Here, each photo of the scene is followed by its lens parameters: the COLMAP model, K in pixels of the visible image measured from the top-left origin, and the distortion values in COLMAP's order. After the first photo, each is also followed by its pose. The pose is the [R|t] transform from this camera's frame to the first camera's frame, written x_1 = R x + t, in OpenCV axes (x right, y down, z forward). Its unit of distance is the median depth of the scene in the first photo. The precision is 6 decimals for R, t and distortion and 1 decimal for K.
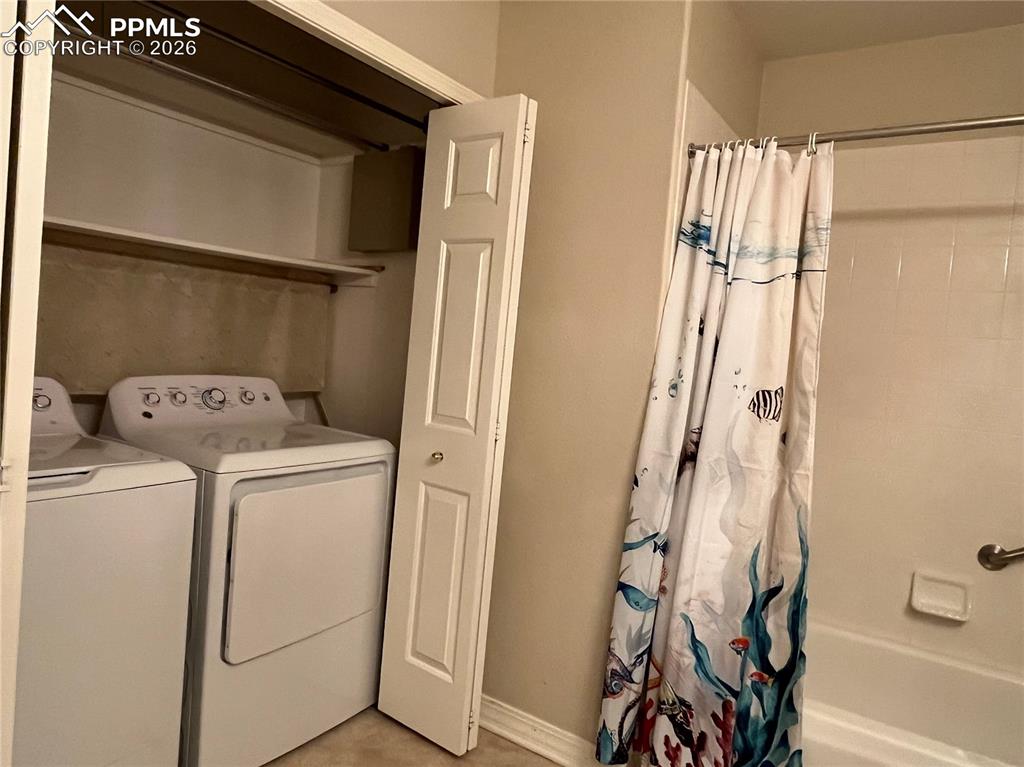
lens RADIAL K [[693.3, 0, 506.5], [0, 693.3, 383.3], [0, 0, 1]] dist [0.000174, -0.008706]
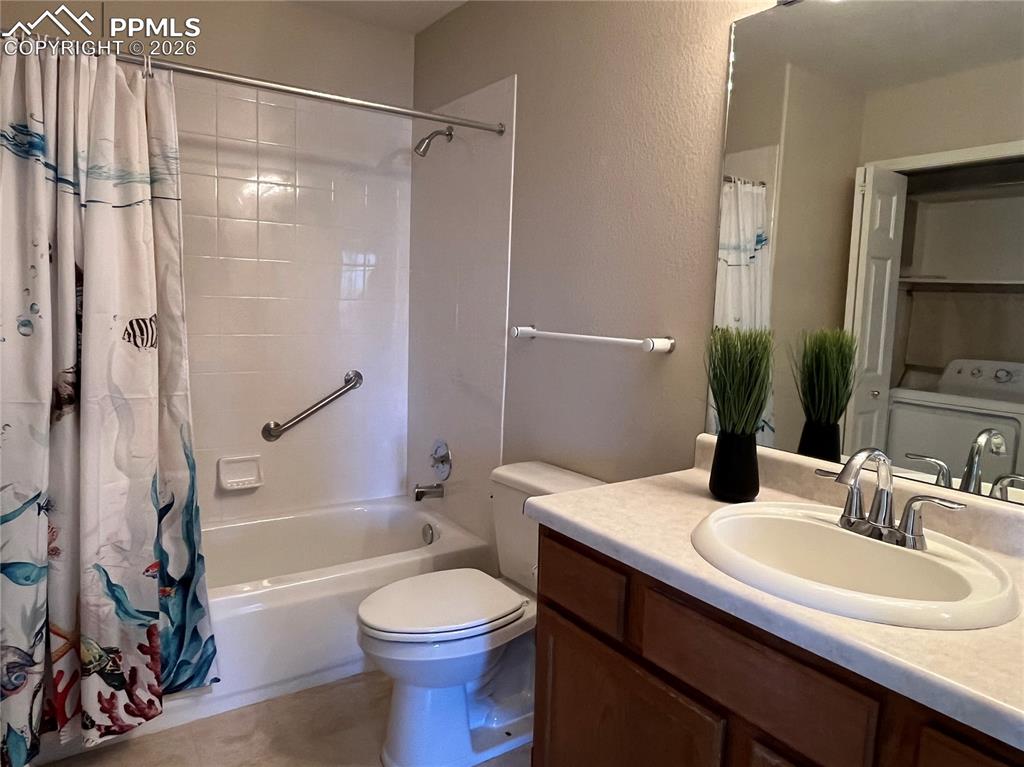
lens RADIAL K [[693.3, 0, 505.0], [0, 693.3, 380.4], [0, 0, 1]] dist [0.000174, -0.008706]
pose [[0.390756, -0.171781, 0.904323, -0.331454], [0.039745, 0.984665, 0.169868, -0.050503], [-0.919636, -0.030434, 0.391591, 0.127585]]
